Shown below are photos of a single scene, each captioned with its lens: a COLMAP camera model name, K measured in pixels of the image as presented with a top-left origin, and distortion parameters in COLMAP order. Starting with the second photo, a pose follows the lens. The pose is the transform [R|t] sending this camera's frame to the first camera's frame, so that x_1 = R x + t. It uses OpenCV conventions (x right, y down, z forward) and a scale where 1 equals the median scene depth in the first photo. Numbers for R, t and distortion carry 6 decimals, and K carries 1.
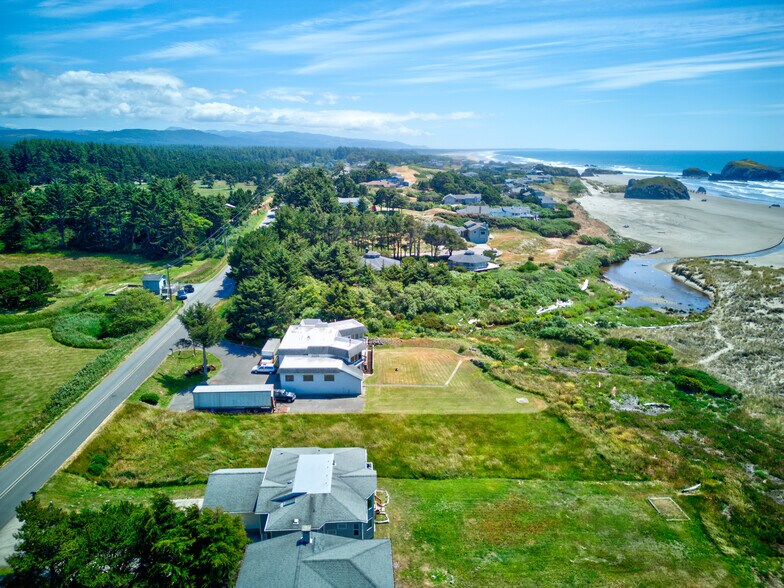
lens RADIAL K [[545.2, 0, 392.0], [0, 545.2, 294.0], [0, 0, 1]] dist [0.092562, -0.098825]
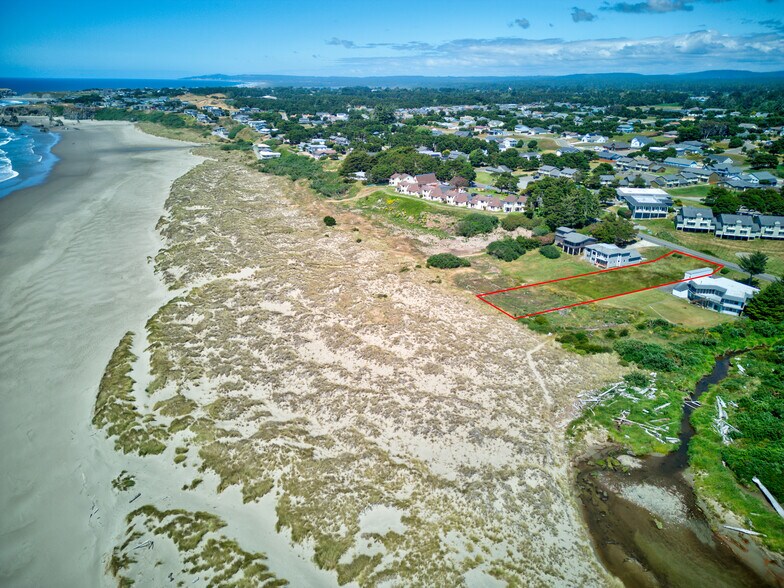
lens RADIAL K [[545.2, 0, 392.0], [0, 545.2, 294.0], [0, 0, 1]] dist [0.092562, -0.098825]
pose [[-0.921559, 0.130444, -0.365667, 1.330315], [-0.109829, 0.815799, 0.567812, -0.700488], [0.372378, 0.563433, -0.737480, 1.721746]]
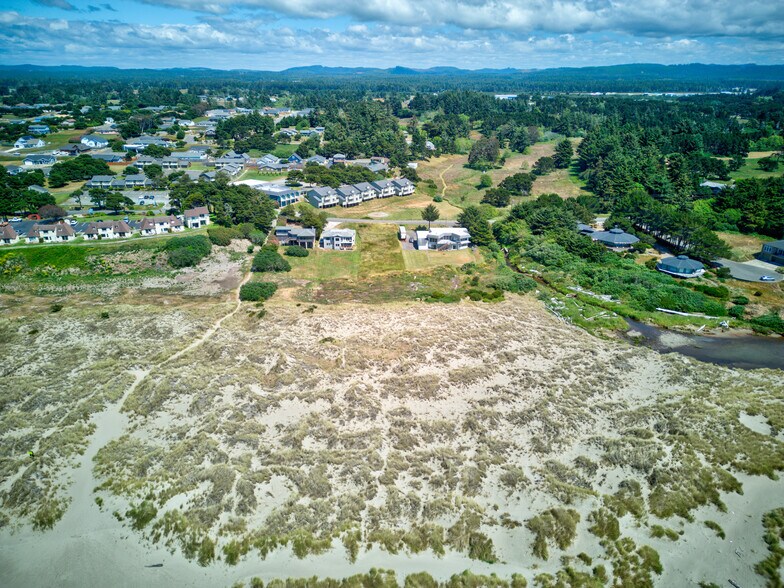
lens RADIAL K [[545.2, 0, 392.0], [0, 545.2, 294.0], [0, 0, 1]] dist [0.092562, -0.098825]
pose [[0.001816, 0.356907, -0.934138, 1.943855], [-0.265201, 0.900863, 0.343678, -0.383861], [0.964191, 0.247110, 0.096288, 0.557354]]
